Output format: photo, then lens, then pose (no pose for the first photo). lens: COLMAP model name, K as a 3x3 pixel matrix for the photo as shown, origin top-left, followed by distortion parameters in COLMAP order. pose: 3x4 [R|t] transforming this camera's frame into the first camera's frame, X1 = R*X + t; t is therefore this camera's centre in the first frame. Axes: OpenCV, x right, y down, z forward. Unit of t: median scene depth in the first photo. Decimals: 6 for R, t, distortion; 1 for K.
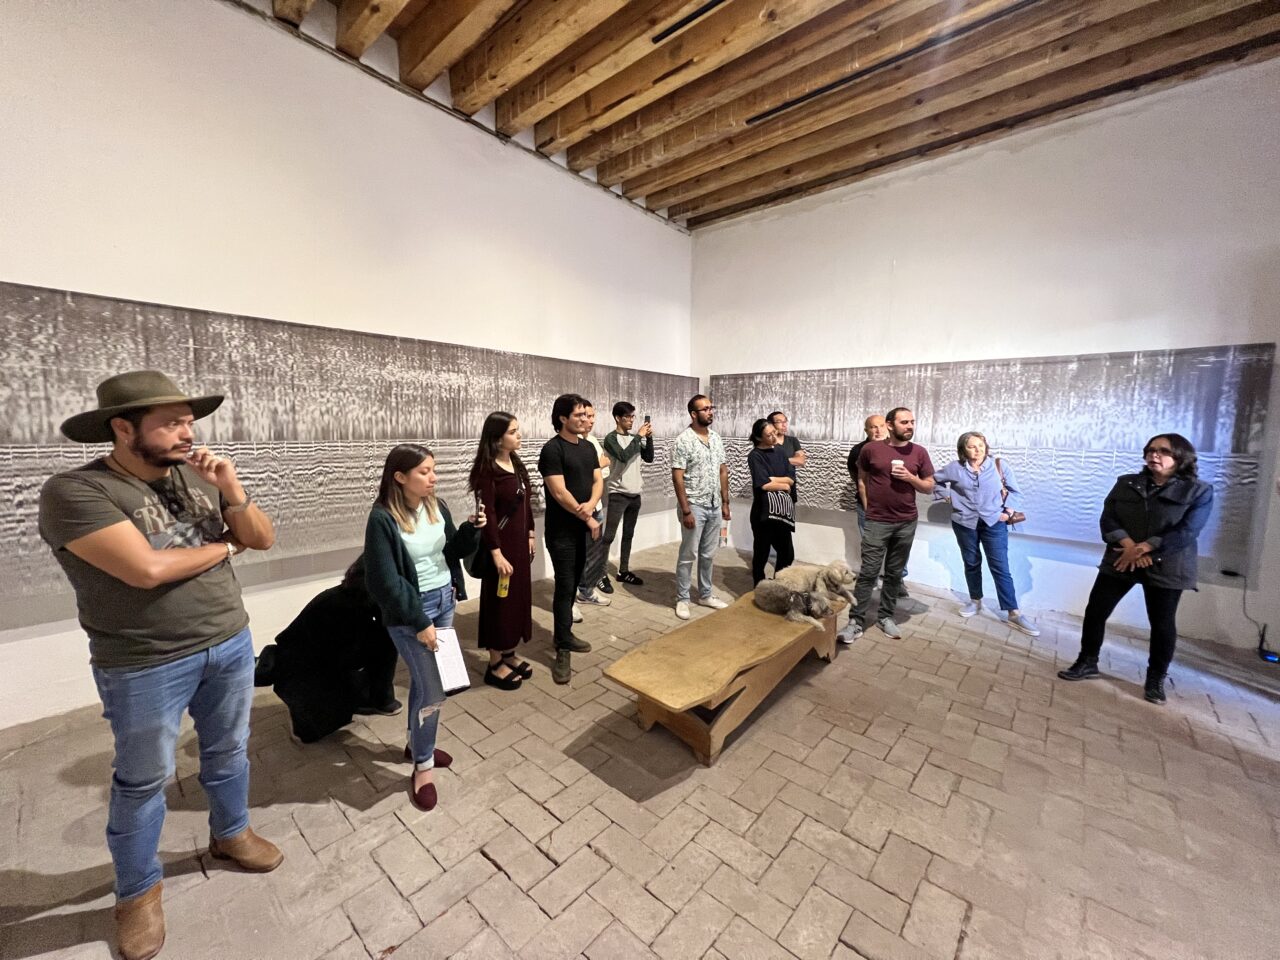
lens RADIAL K [[511.8, 0, 635.9], [0, 511.8, 487.1], [0, 0, 1]] dist [0.001260, 0.000884]
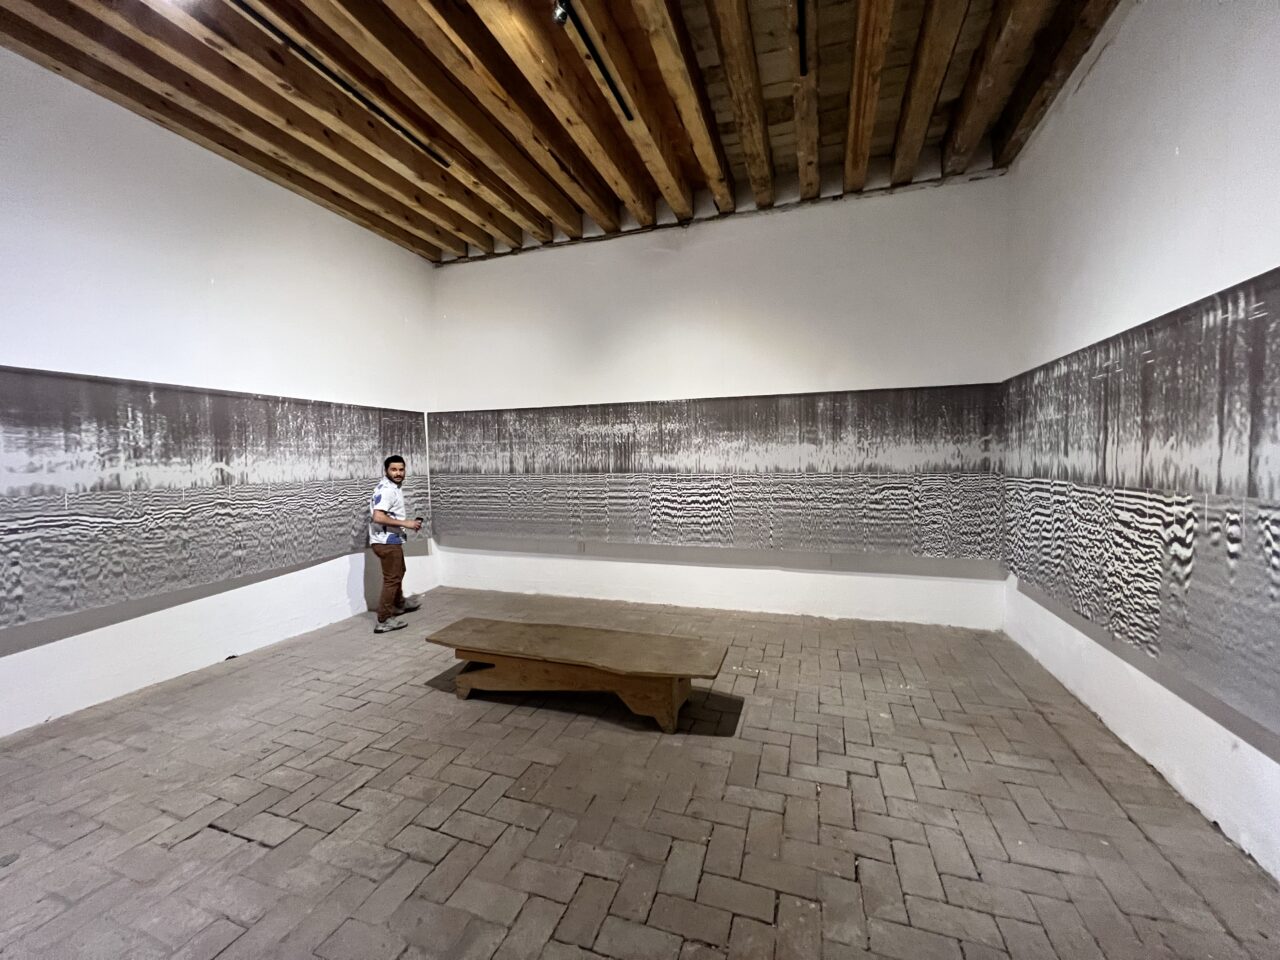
lens RADIAL K [[511.8, 0, 632.3], [0, 511.8, 485.5], [0, 0, 1]] dist [0.001260, 0.000884]
pose [[0.368745, 0.033187, -0.928938, 0.952439], [-0.094042, 0.995567, -0.001763, -0.066652], [0.924761, 0.088009, 0.370231, 0.572698]]
